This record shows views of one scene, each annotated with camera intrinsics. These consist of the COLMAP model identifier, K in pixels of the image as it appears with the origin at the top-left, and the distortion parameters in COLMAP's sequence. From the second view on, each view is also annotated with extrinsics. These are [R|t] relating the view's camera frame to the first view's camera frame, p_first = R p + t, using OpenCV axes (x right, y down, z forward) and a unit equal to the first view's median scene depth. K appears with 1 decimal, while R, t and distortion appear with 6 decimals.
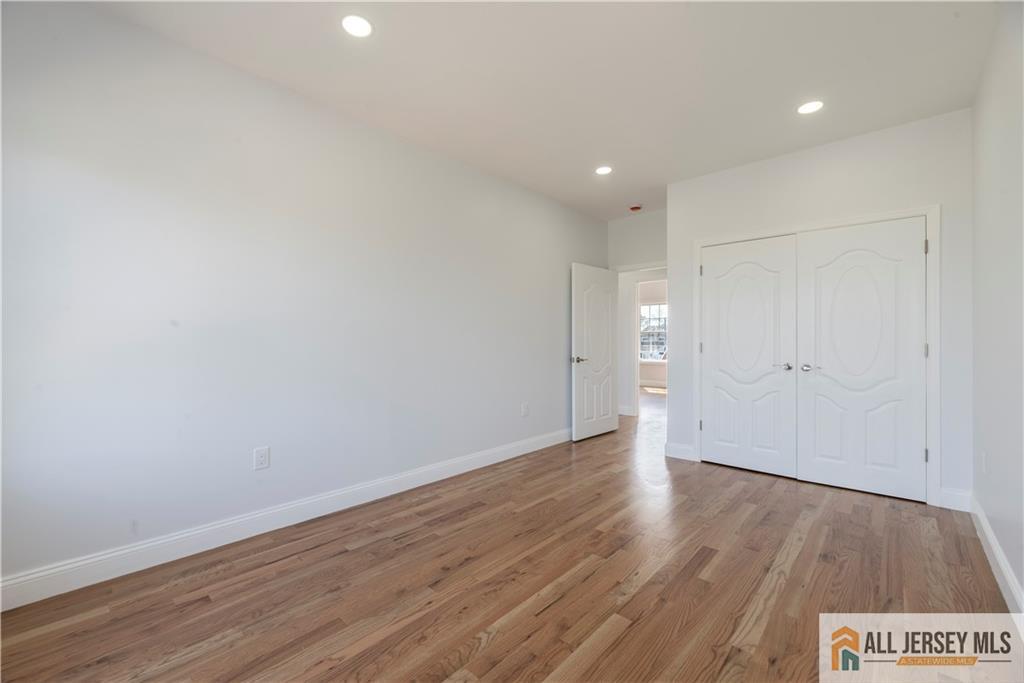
lens RADIAL K [[416.2, 0, 511.9], [0, 416.2, 343.7], [0, 0, 1]] dist [-0.000024, 0.000497]
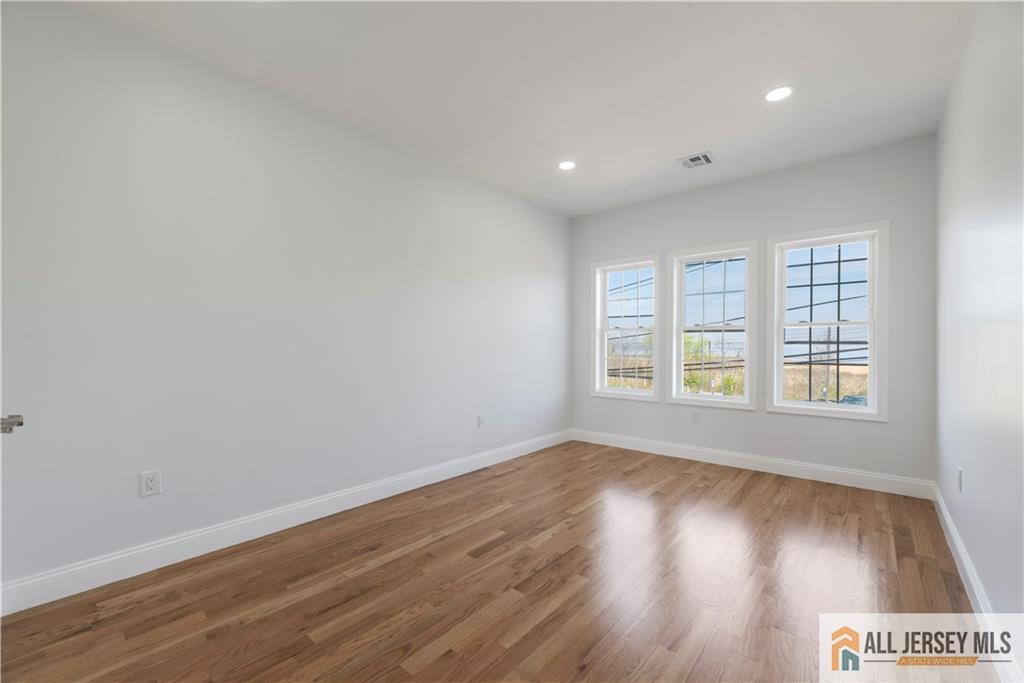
lens RADIAL K [[416.2, 0, 515.1], [0, 416.2, 343.3], [0, 0, 1]] dist [-0.000024, 0.000497]
pose [[-0.999202, -0.002582, -0.039863, 0.418332], [-0.002662, 0.999995, 0.001950, -0.015664], [0.039858, 0.002054, -0.999203, 2.009605]]
